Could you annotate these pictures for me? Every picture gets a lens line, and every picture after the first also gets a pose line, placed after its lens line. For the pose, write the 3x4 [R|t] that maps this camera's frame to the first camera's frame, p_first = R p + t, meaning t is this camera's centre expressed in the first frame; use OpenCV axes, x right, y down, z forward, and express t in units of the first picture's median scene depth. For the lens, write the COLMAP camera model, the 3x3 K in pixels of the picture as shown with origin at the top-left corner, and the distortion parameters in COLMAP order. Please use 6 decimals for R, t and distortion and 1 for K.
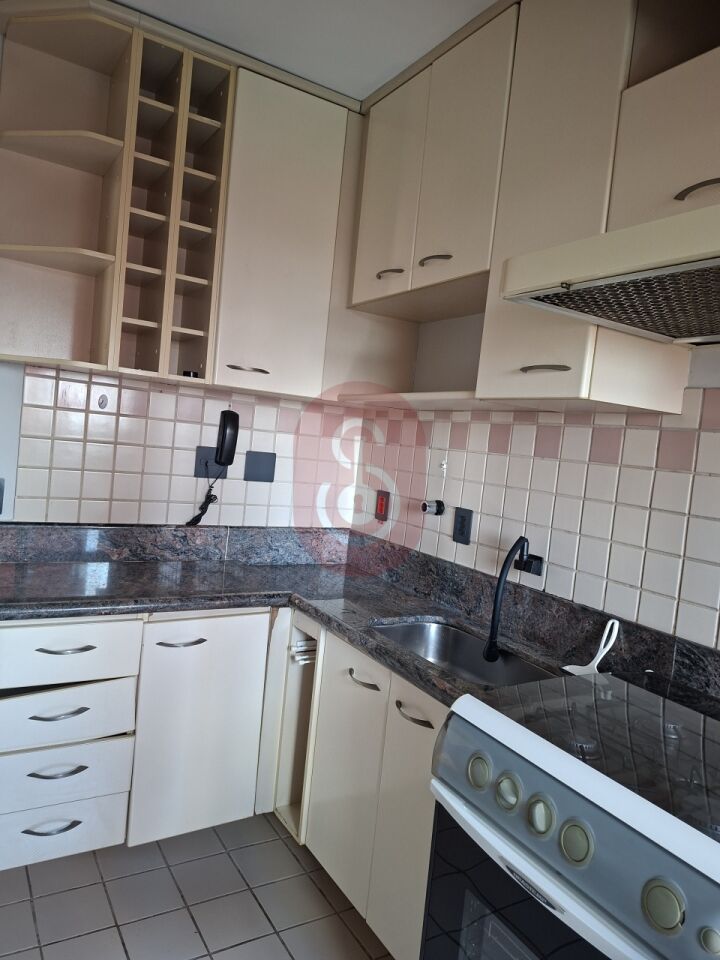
lens RADIAL K [[666.3, 0, 346.4], [0, 666.3, 493.9], [0, 0, 1]] dist [0.099621, -0.106285]
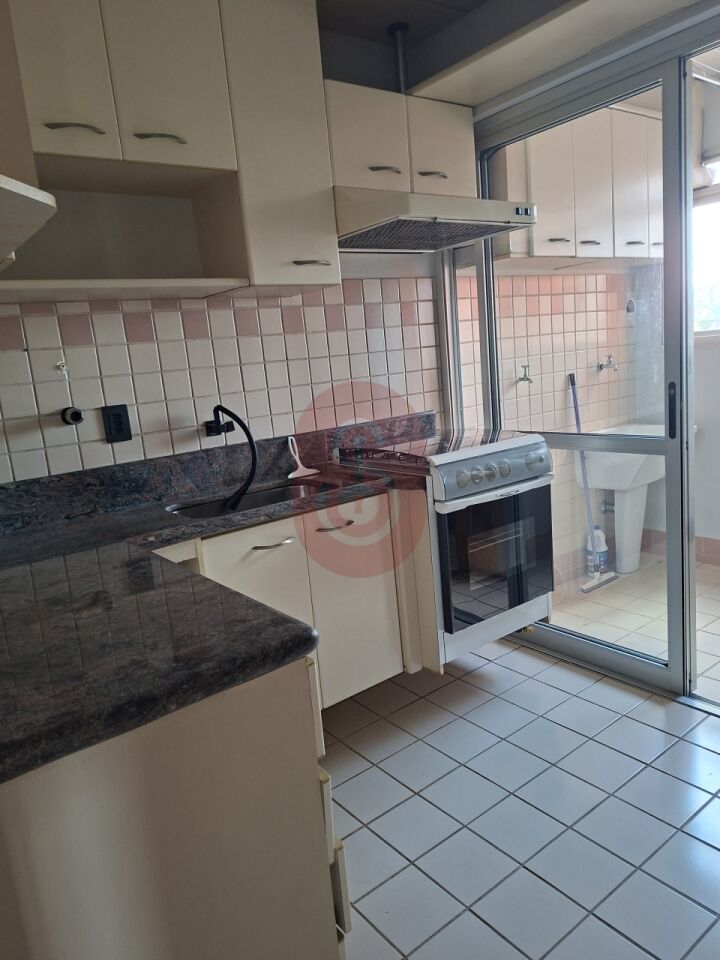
lens RADIAL K [[666.3, 0, 346.4], [0, 666.3, 493.9], [0, 0, 1]] dist [0.099621, -0.106285]
pose [[-0.131613, -0.281047, 0.950626, -0.975372], [0.164666, 0.939447, 0.300540, -0.112341], [-0.977529, 0.196091, -0.077364, 0.901981]]
